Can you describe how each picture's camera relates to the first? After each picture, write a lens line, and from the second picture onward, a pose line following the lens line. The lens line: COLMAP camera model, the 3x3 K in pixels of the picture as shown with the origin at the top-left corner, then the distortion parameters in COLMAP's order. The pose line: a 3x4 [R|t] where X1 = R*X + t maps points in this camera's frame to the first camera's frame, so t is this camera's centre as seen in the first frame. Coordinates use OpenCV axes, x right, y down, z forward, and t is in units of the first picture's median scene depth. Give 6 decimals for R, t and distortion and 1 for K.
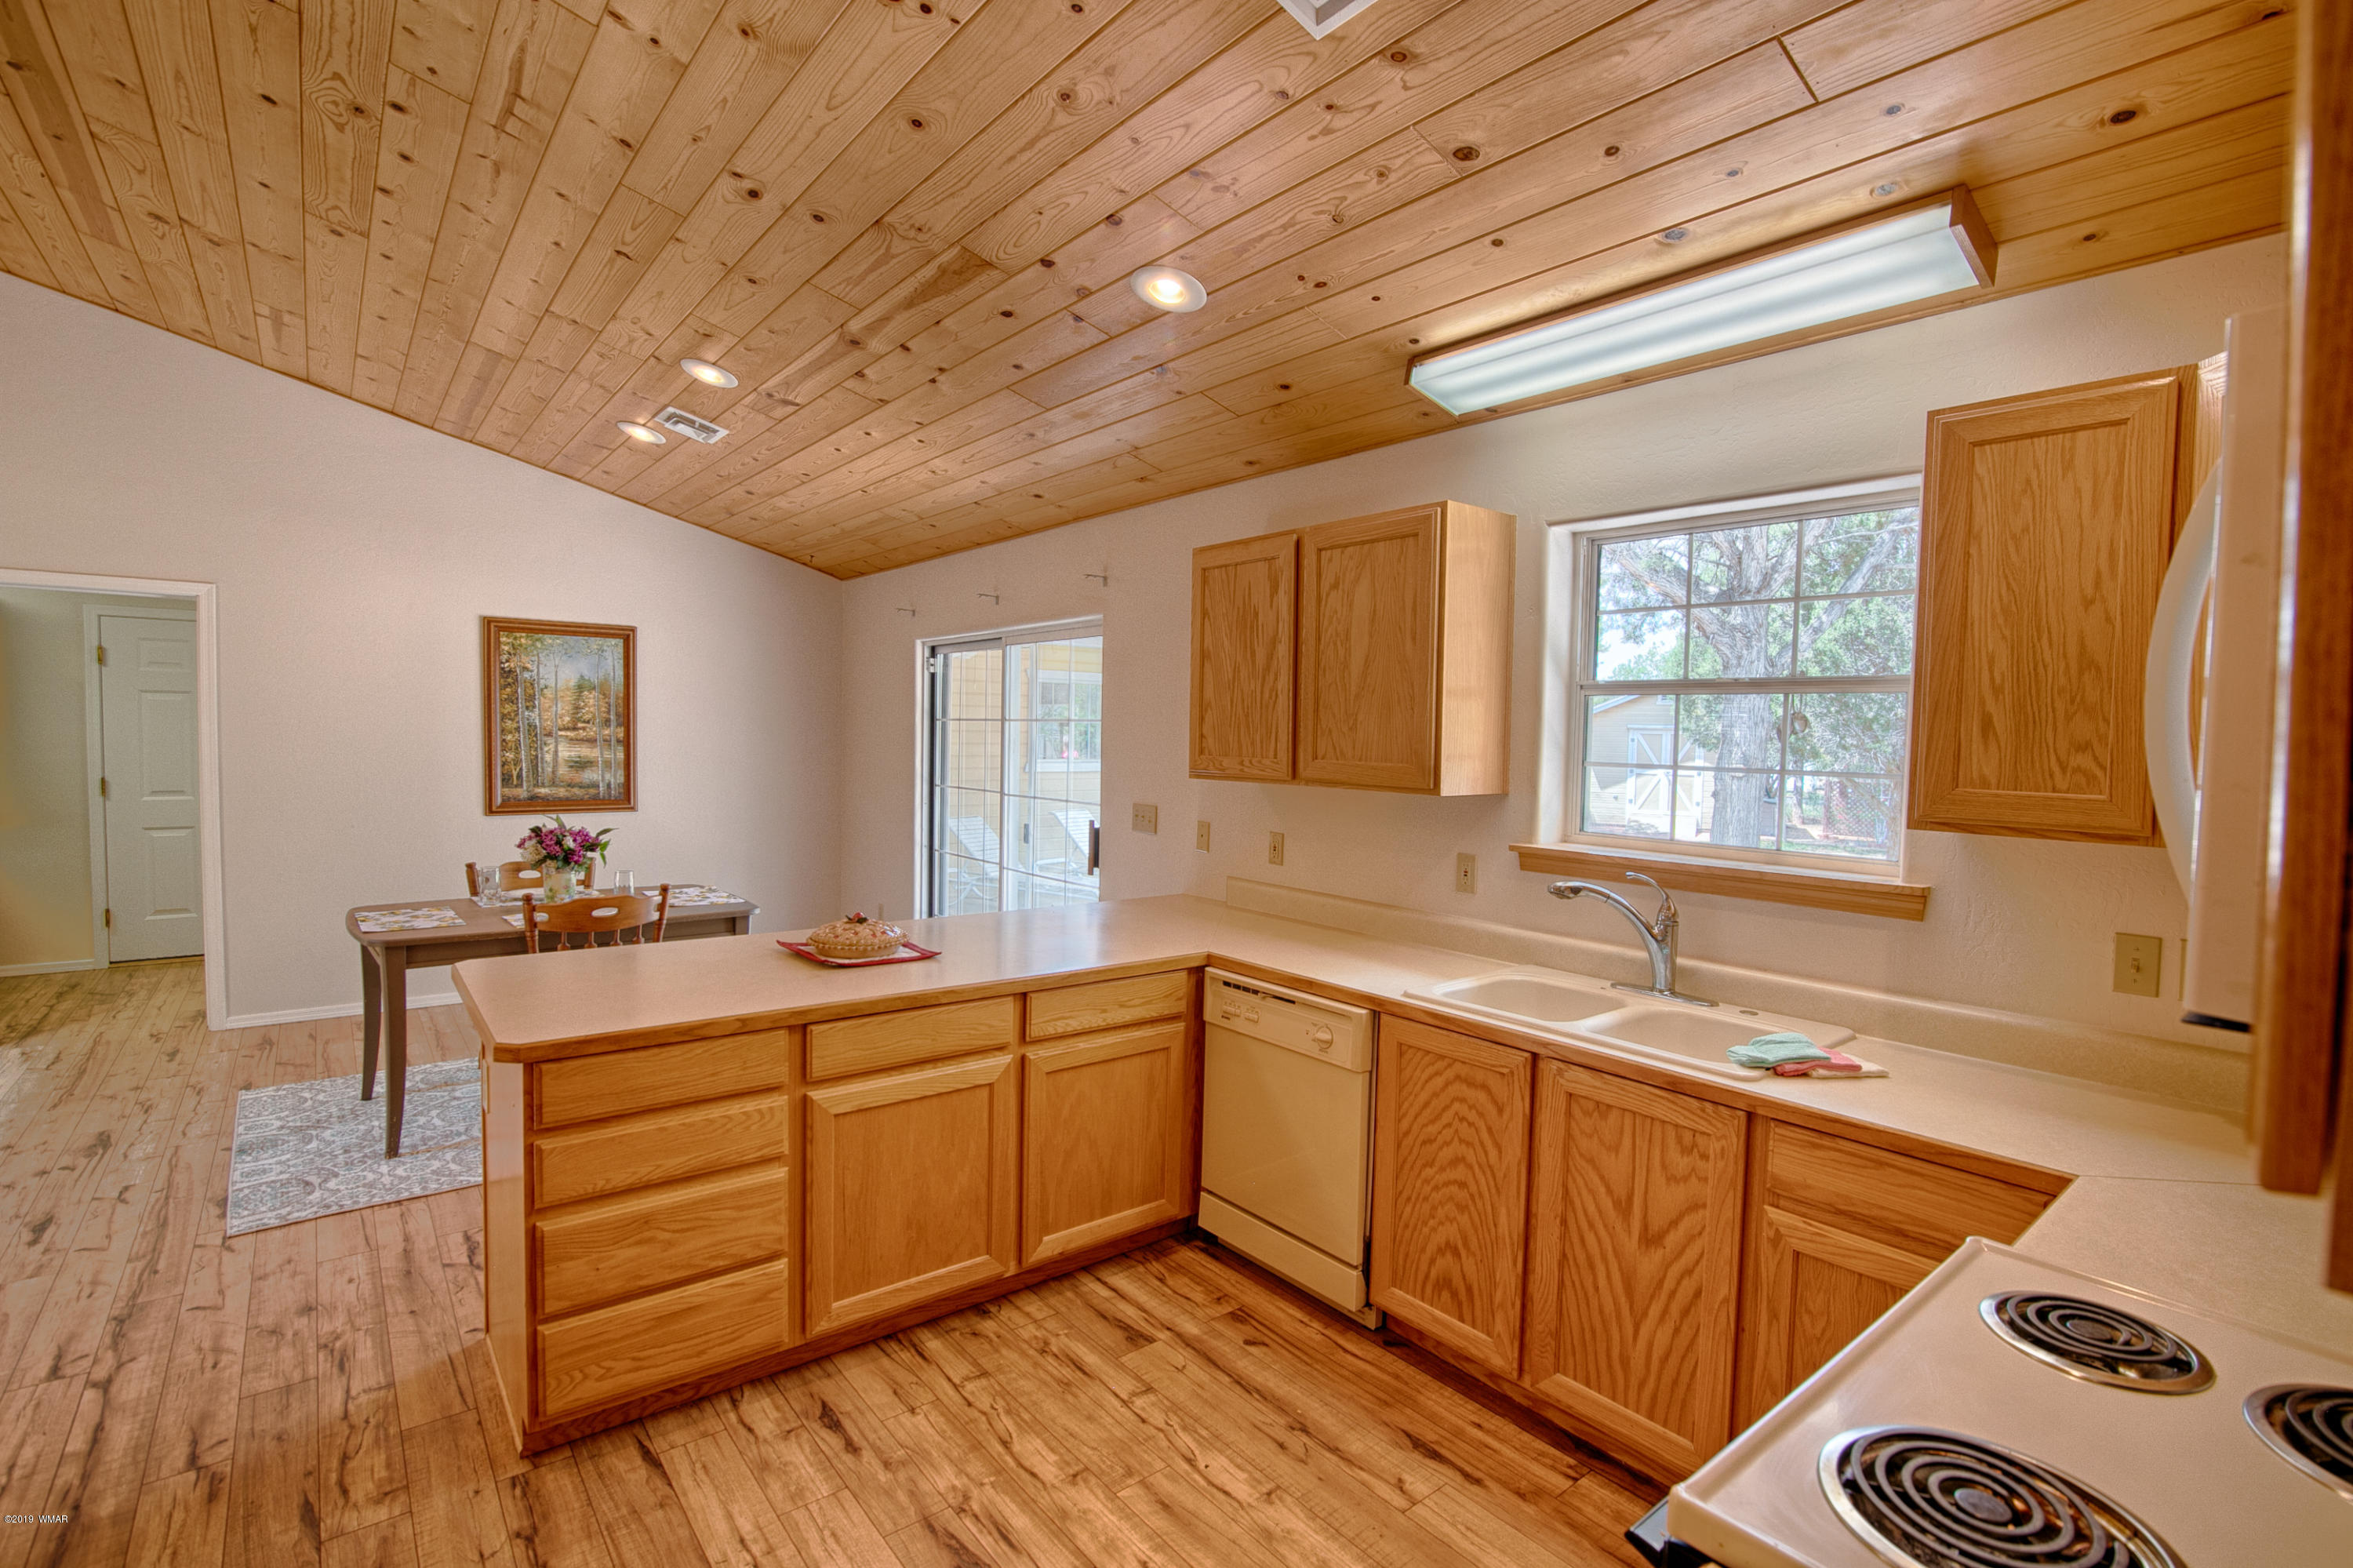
lens RADIAL K [[1079.3, 0, 1174.4], [0, 1079.3, 783.4], [0, 0, 1]] dist [0.002878, 0.001657]
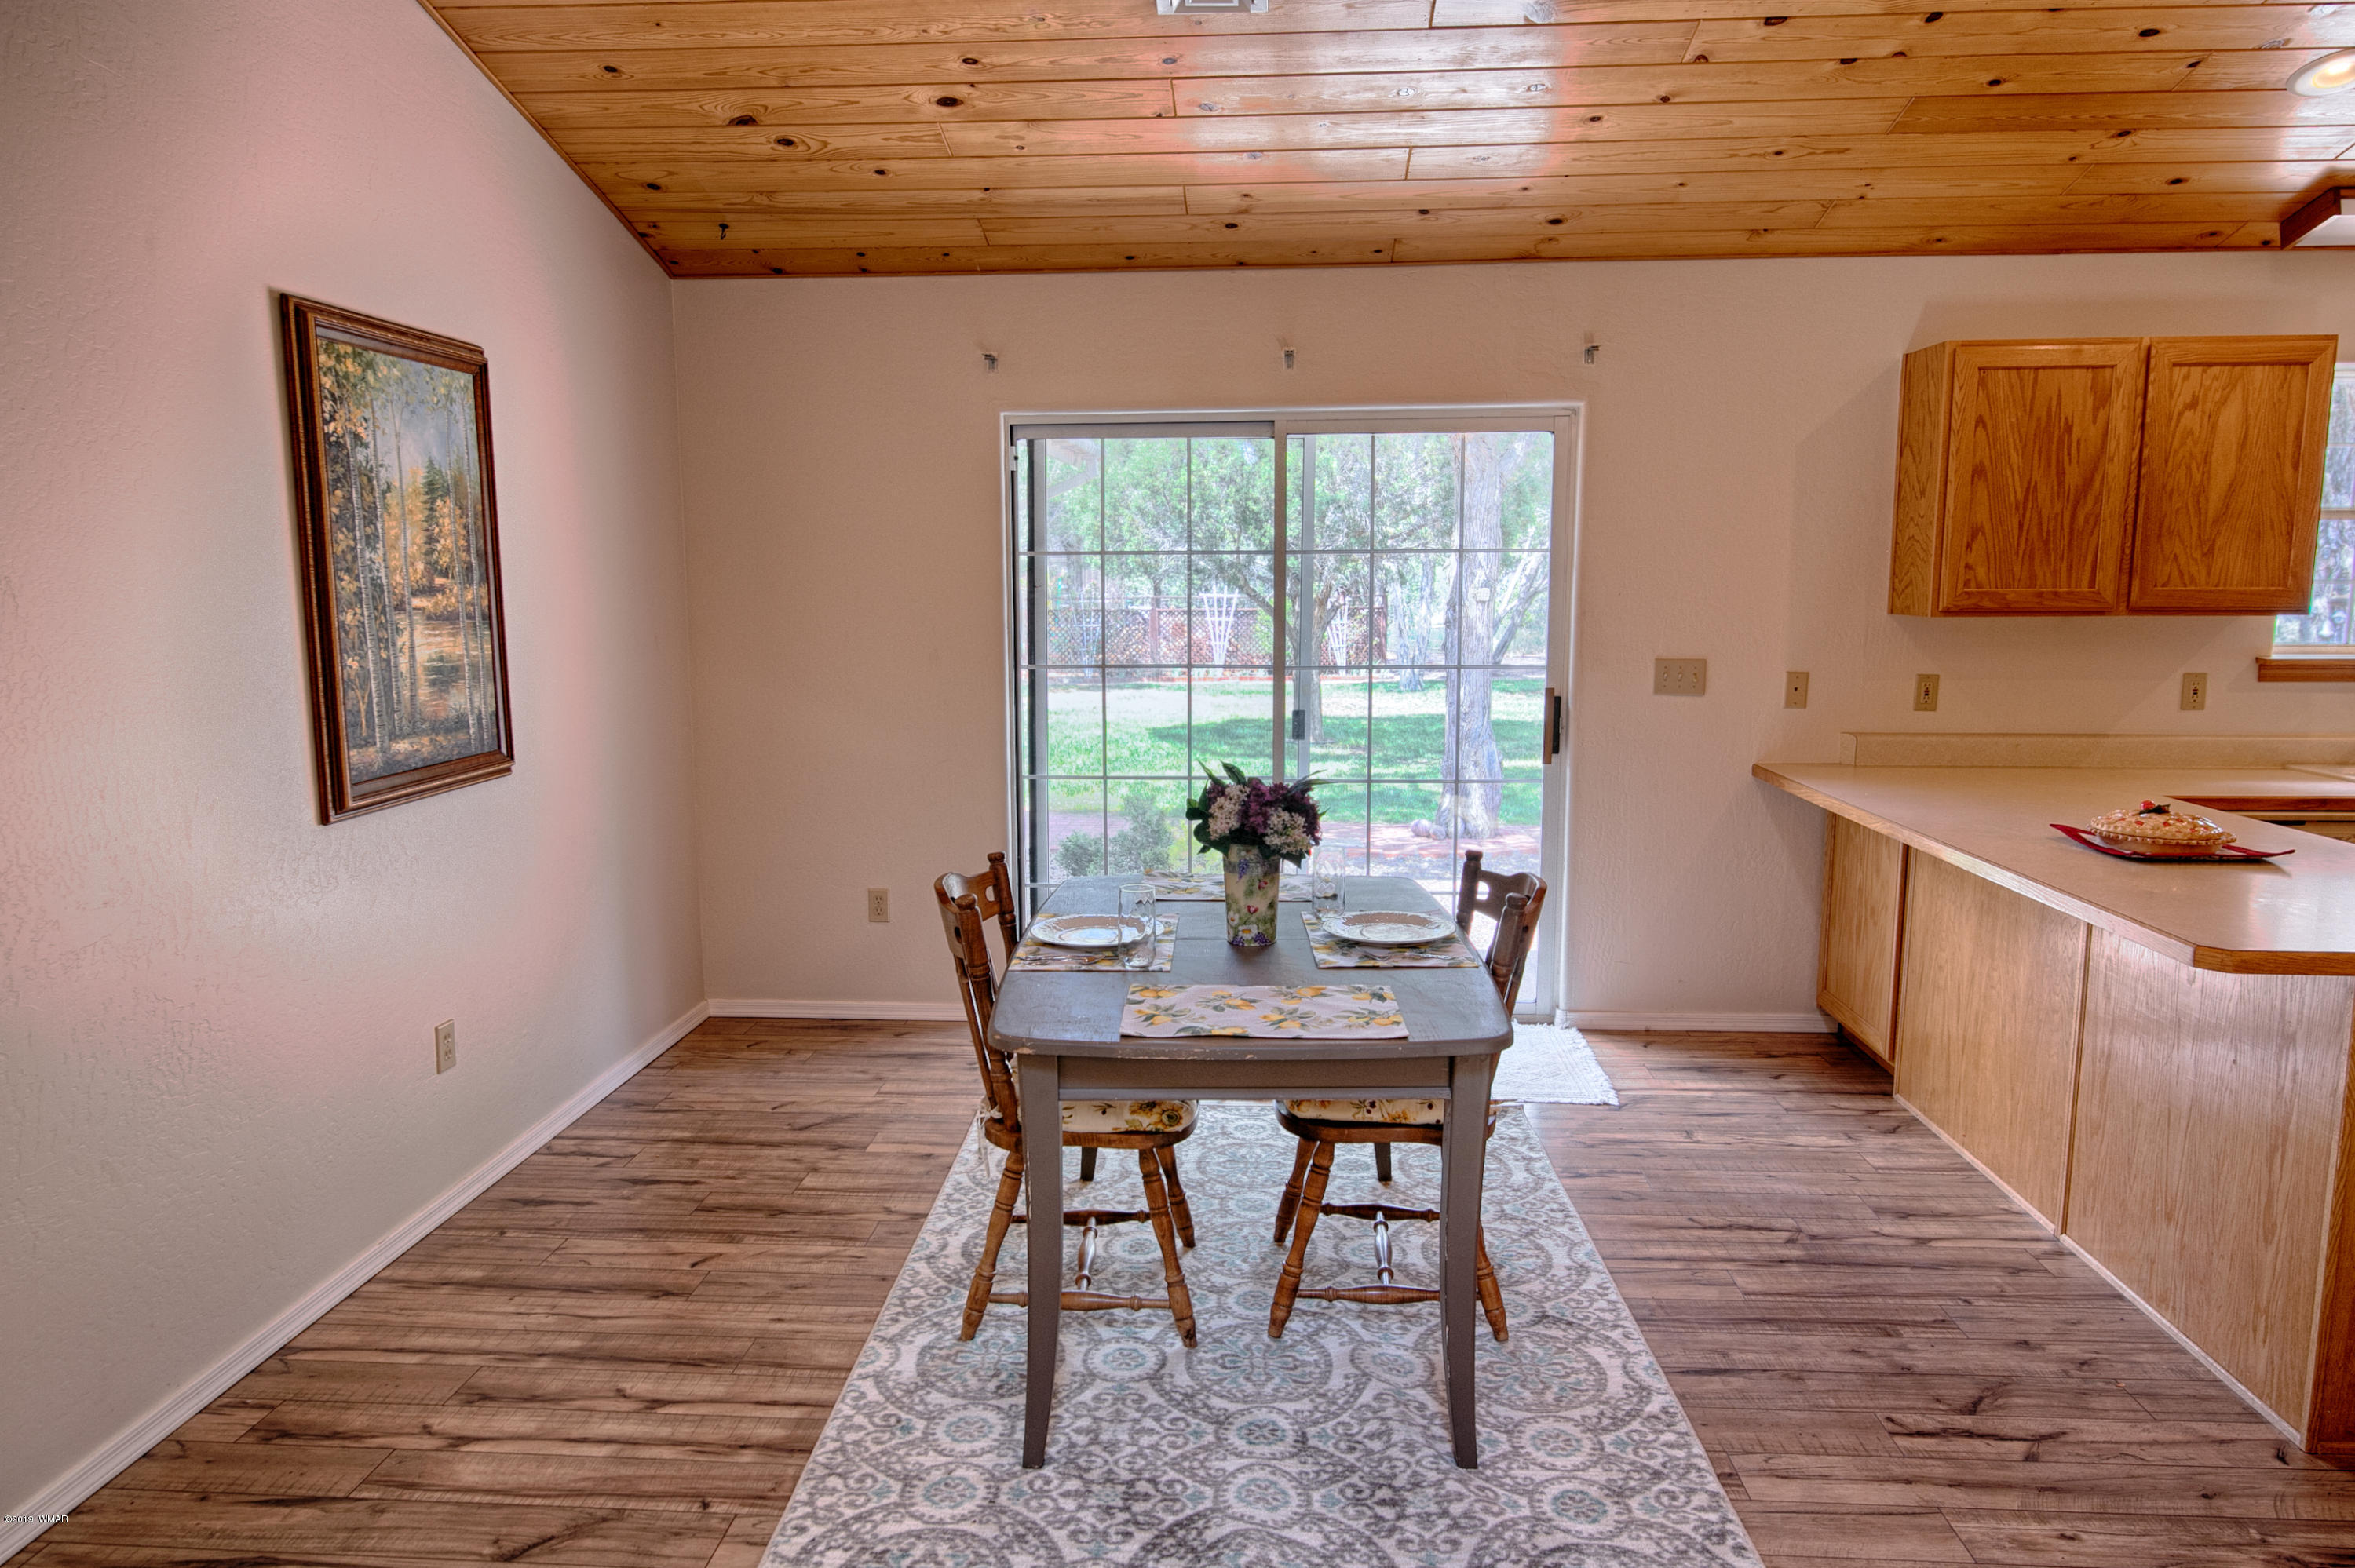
lens RADIAL K [[1481.4, 0, 1176.2], [0, 1481.4, 780.6], [0, 0, 1]] dist [-0.007345, -0.000735]
pose [[0.673410, -0.128179, 0.728072, -0.975559], [0.053476, 0.990720, 0.124958, -0.042288], [-0.737332, -0.045213, 0.674015, 0.507151]]
